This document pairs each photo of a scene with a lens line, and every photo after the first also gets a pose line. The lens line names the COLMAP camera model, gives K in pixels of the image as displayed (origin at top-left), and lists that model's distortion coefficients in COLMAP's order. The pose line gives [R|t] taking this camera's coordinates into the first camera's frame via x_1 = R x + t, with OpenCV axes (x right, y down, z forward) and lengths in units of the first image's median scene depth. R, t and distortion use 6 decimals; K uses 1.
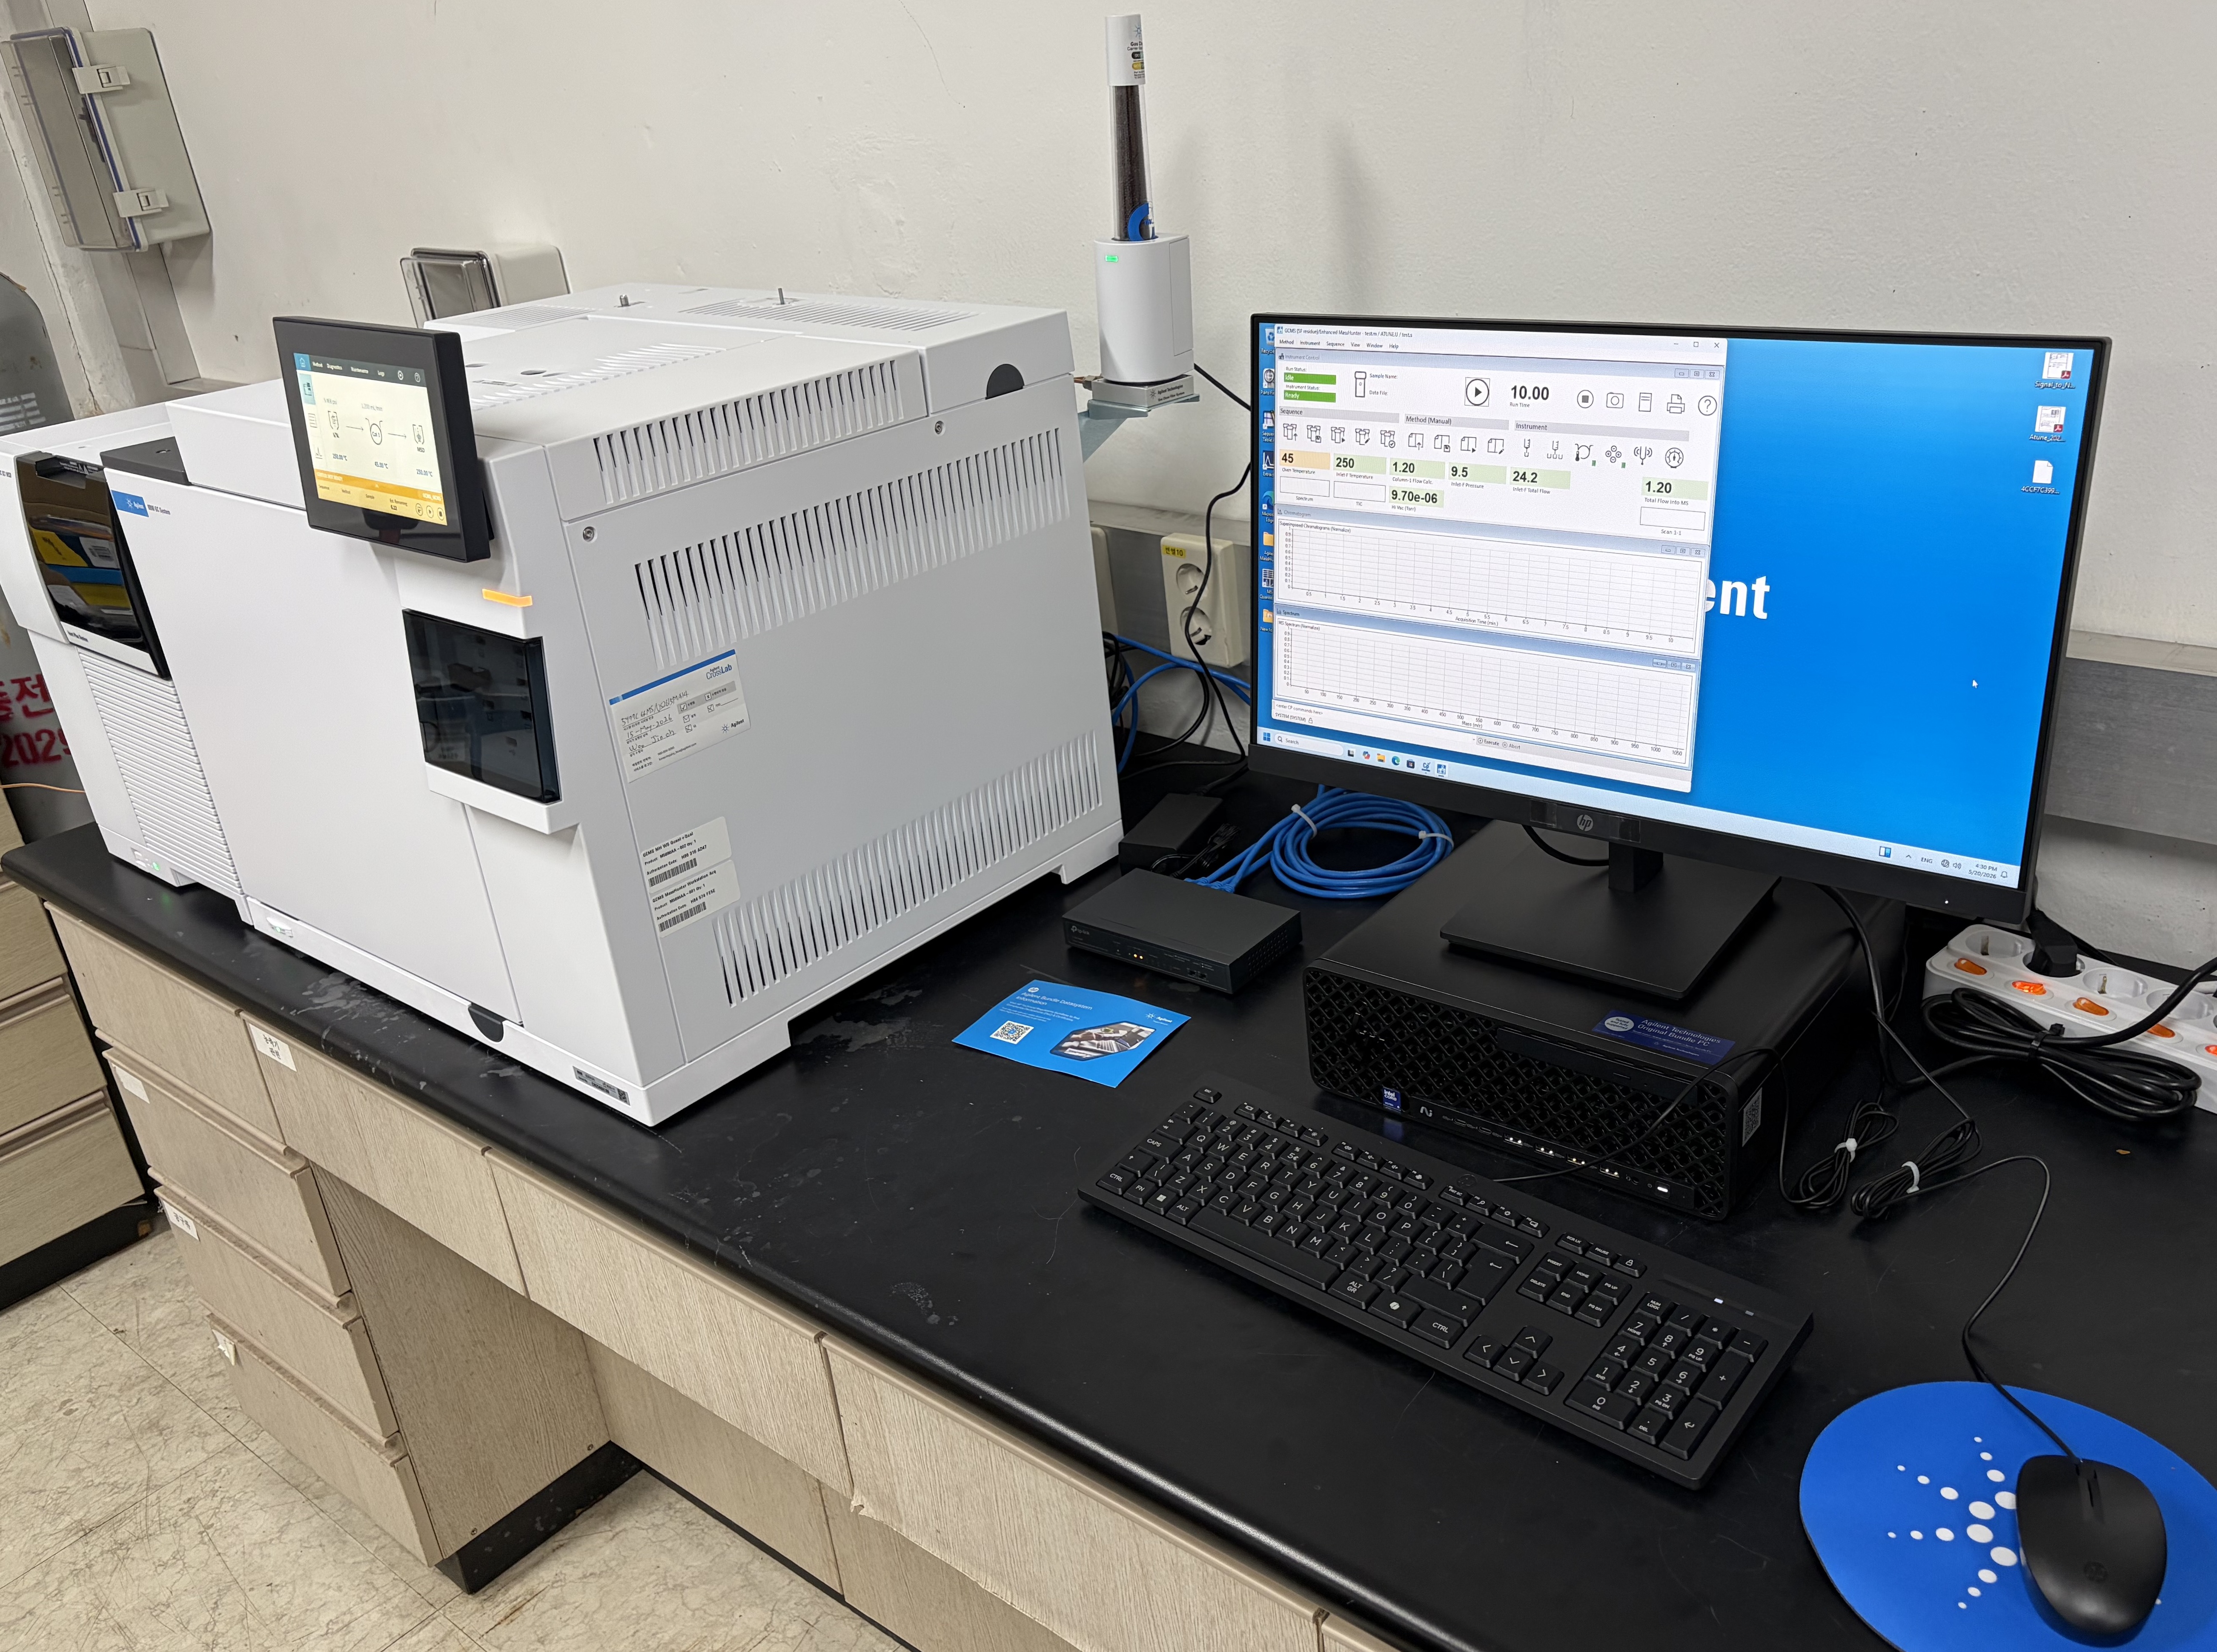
lens RADIAL K [[1827.5, 0, 1108.5], [0, 1827.5, 826.0], [0, 0, 1]] dist [0.009249, 0.002007]
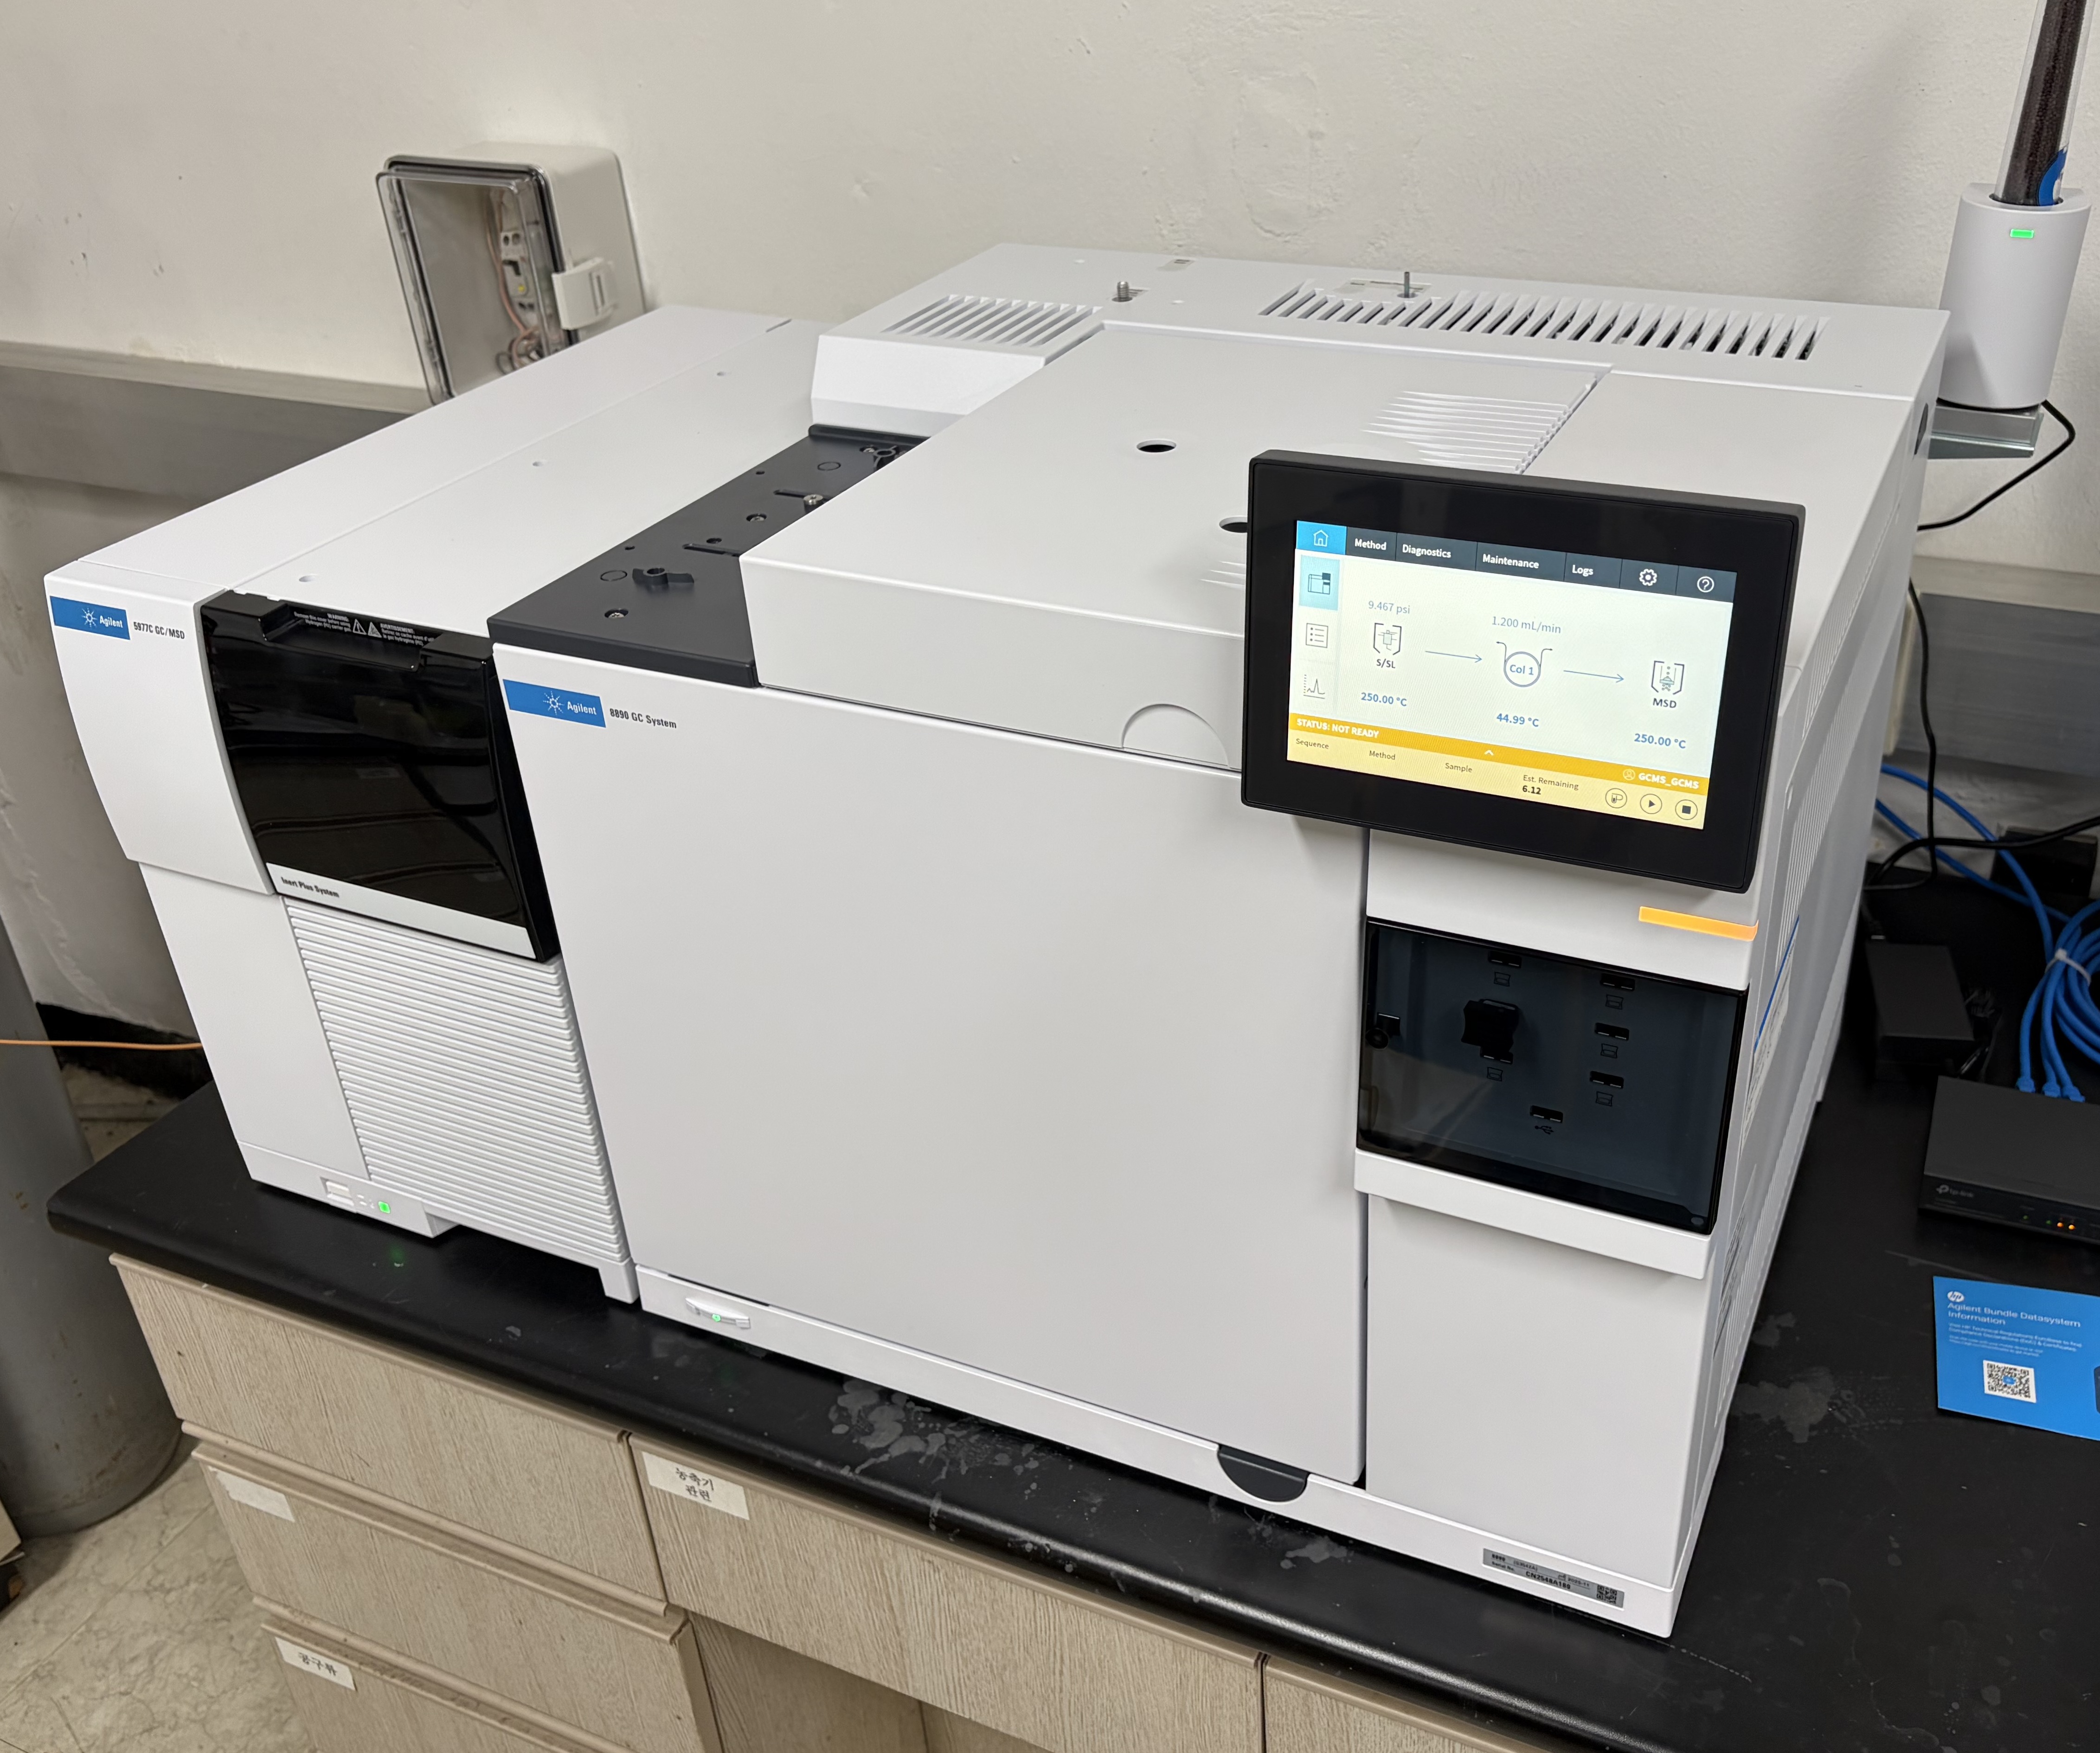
lens RADIAL K [[2015.5, 0, 1093.5], [0, 2015.5, 876.2], [0, 0, 1]] dist [0.020698, -0.004239]
pose [[0.968528, -0.098613, 0.228539, -0.511981], [0.078190, 0.992230, 0.096779, -0.167658], [-0.236306, -0.075864, 0.968713, 0.321602]]
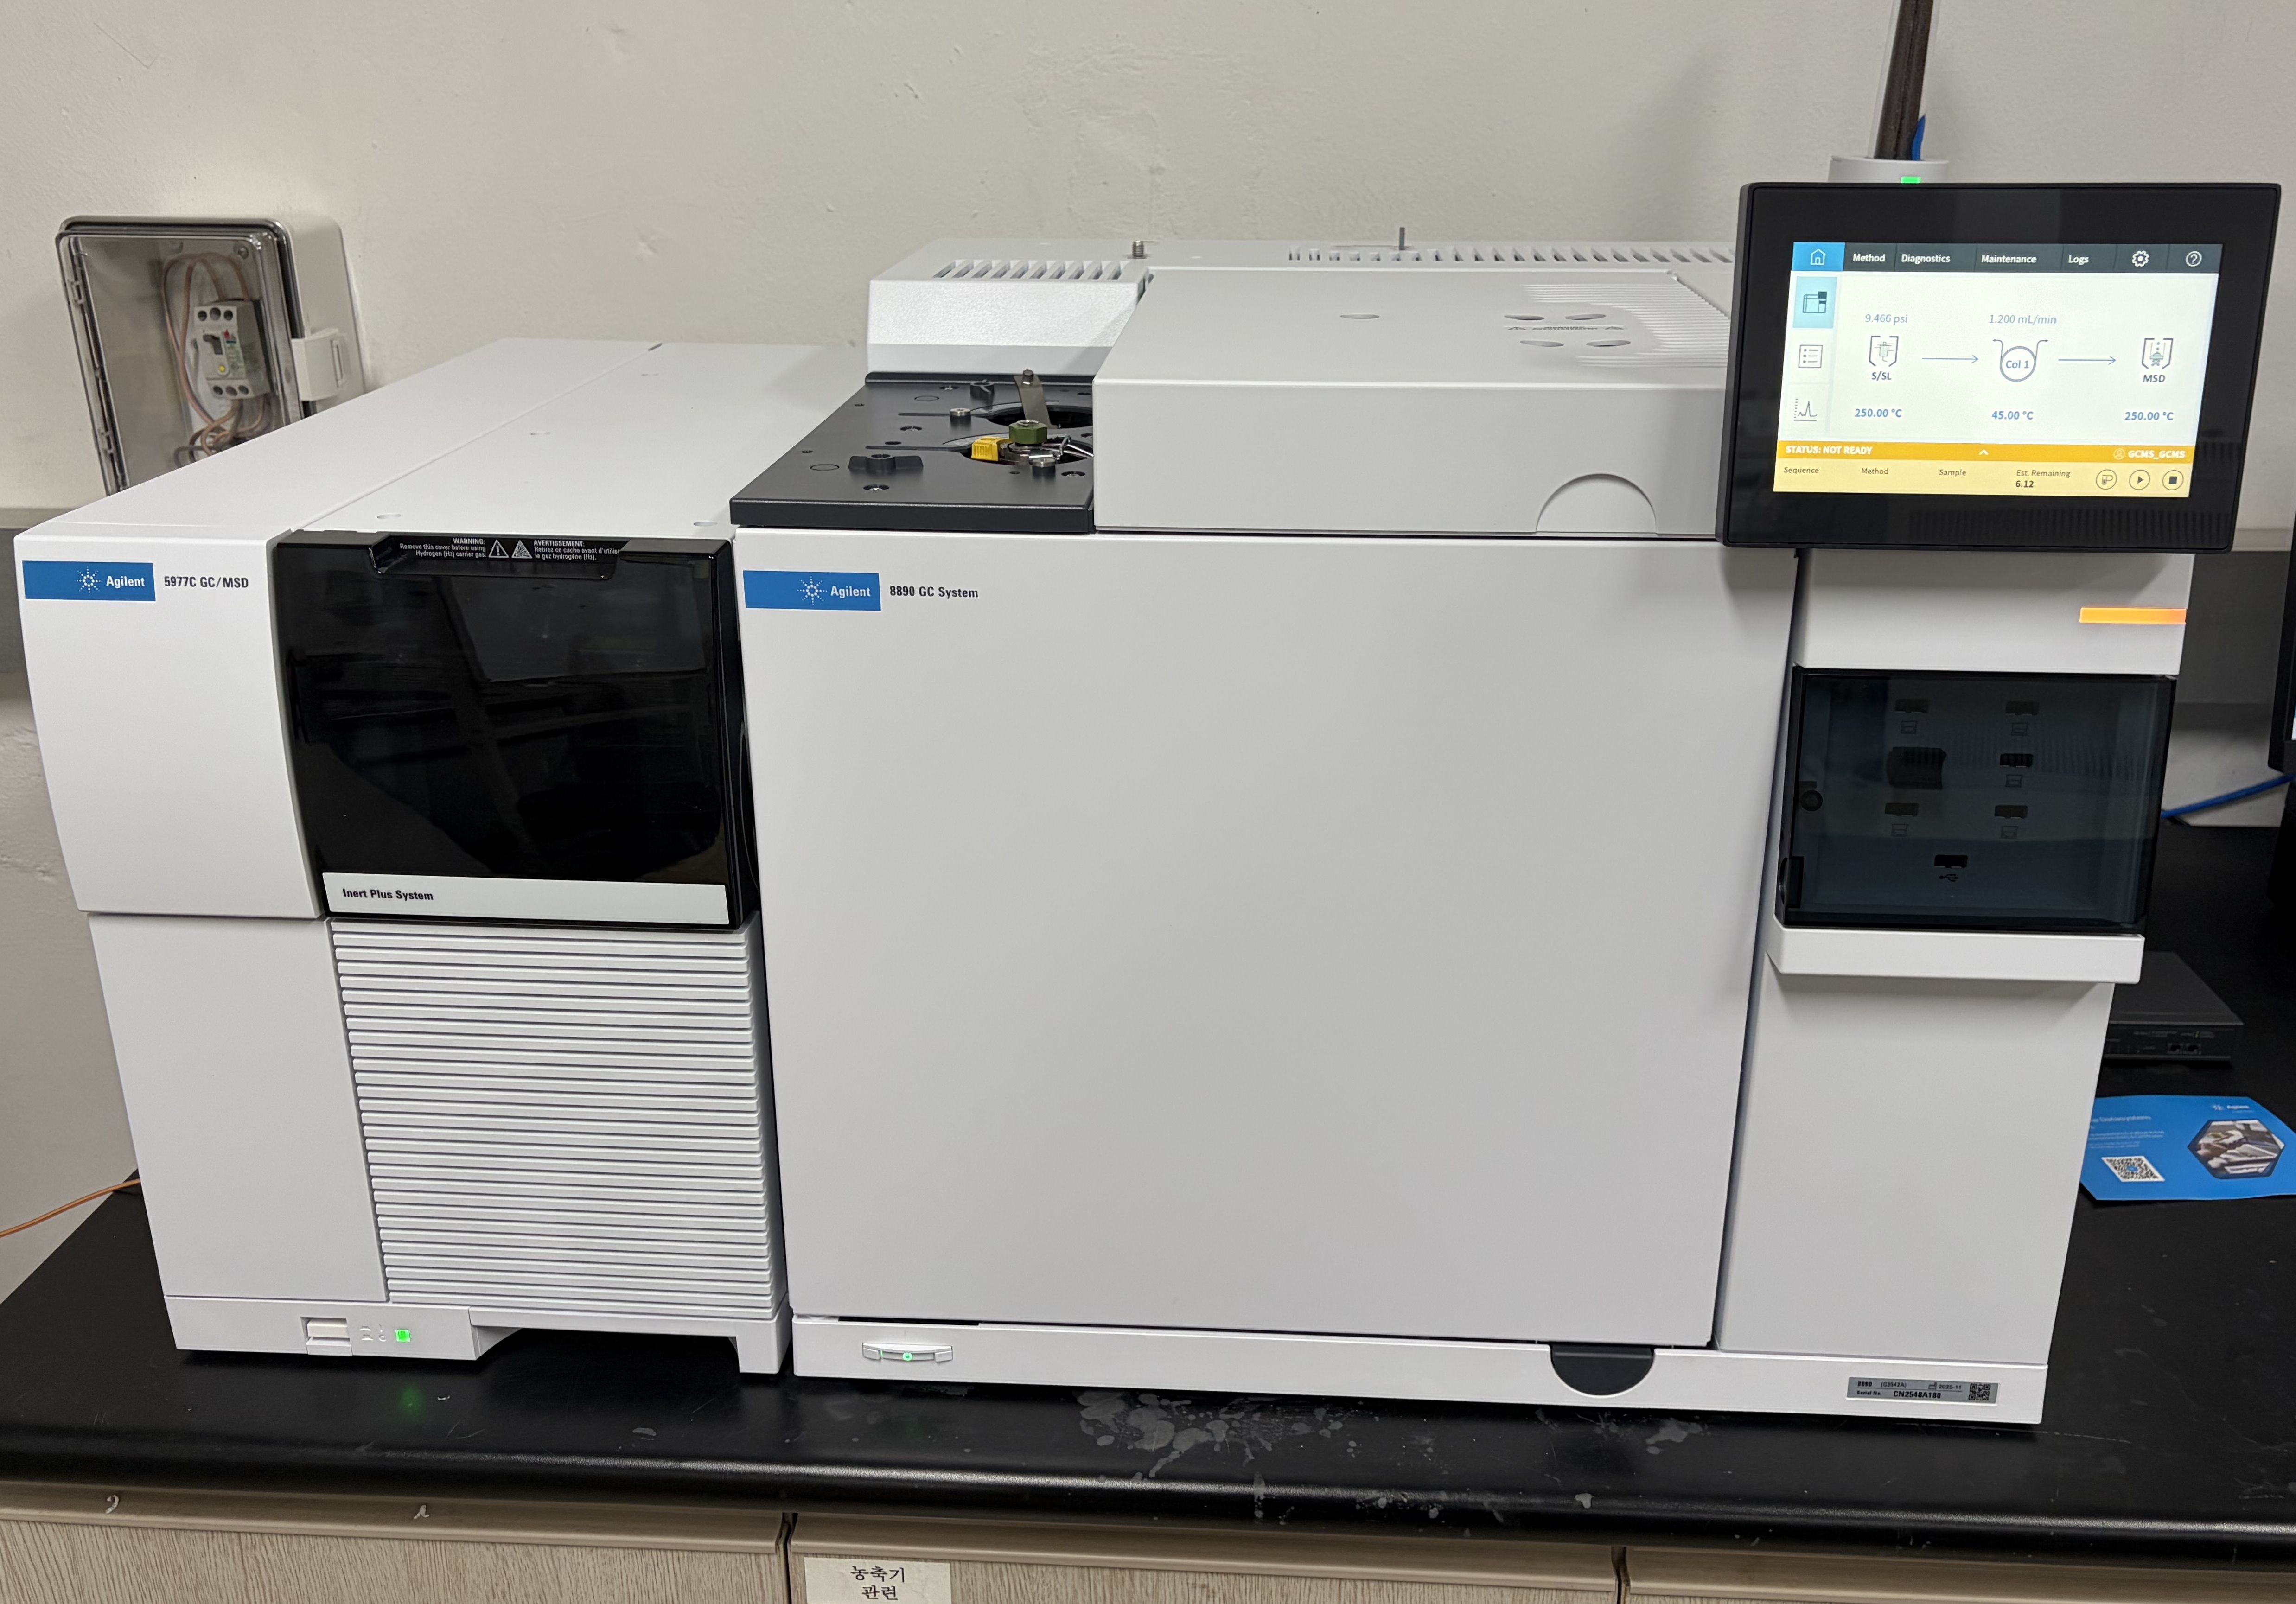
lens RADIAL K [[2034.7, 0, 1137.8], [0, 2034.7, 789.9], [0, 0, 1]] dist [0.080279, -0.133002]
pose [[0.812115, -0.136674, 0.567265, -0.783471], [0.188223, 0.981573, -0.032971, -0.082801], [-0.552306, 0.133549, 0.822875, 0.472498]]
